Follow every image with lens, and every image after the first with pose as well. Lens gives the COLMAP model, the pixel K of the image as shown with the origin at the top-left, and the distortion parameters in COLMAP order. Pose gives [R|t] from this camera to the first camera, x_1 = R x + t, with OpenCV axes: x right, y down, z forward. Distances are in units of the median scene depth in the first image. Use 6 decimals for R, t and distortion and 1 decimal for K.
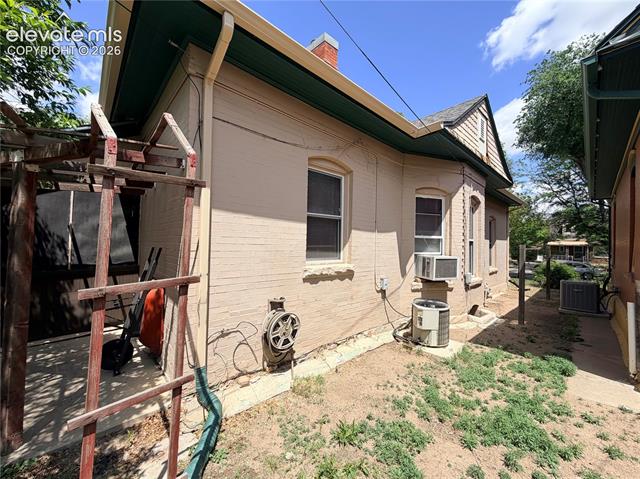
lens RADIAL K [[253.2, 0, 320.0], [0, 253.2, 239.5], [0, 0, 1]] dist [-0.000473, 0.000052]
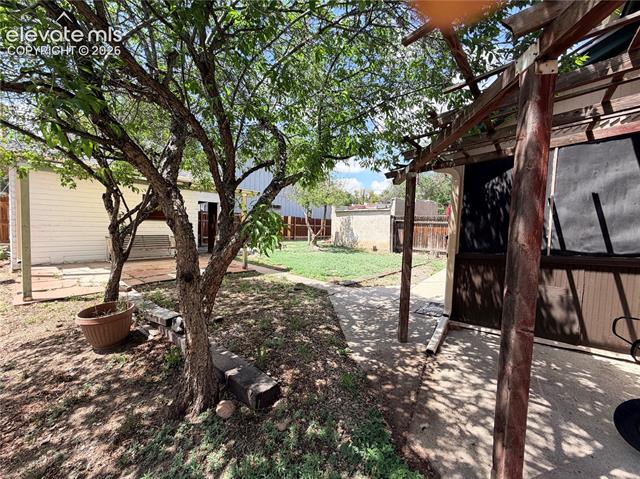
lens RADIAL K [[253.2, 0, 320.0], [0, 253.2, 239.5], [0, 0, 1]] dist [-0.000473, 0.000052]
pose [[0.128055, 0.034102, -0.991181, -0.315878], [-0.004630, 0.999418, 0.033787, 0.046717], [0.991756, 0.000263, 0.128139, 0.208523]]
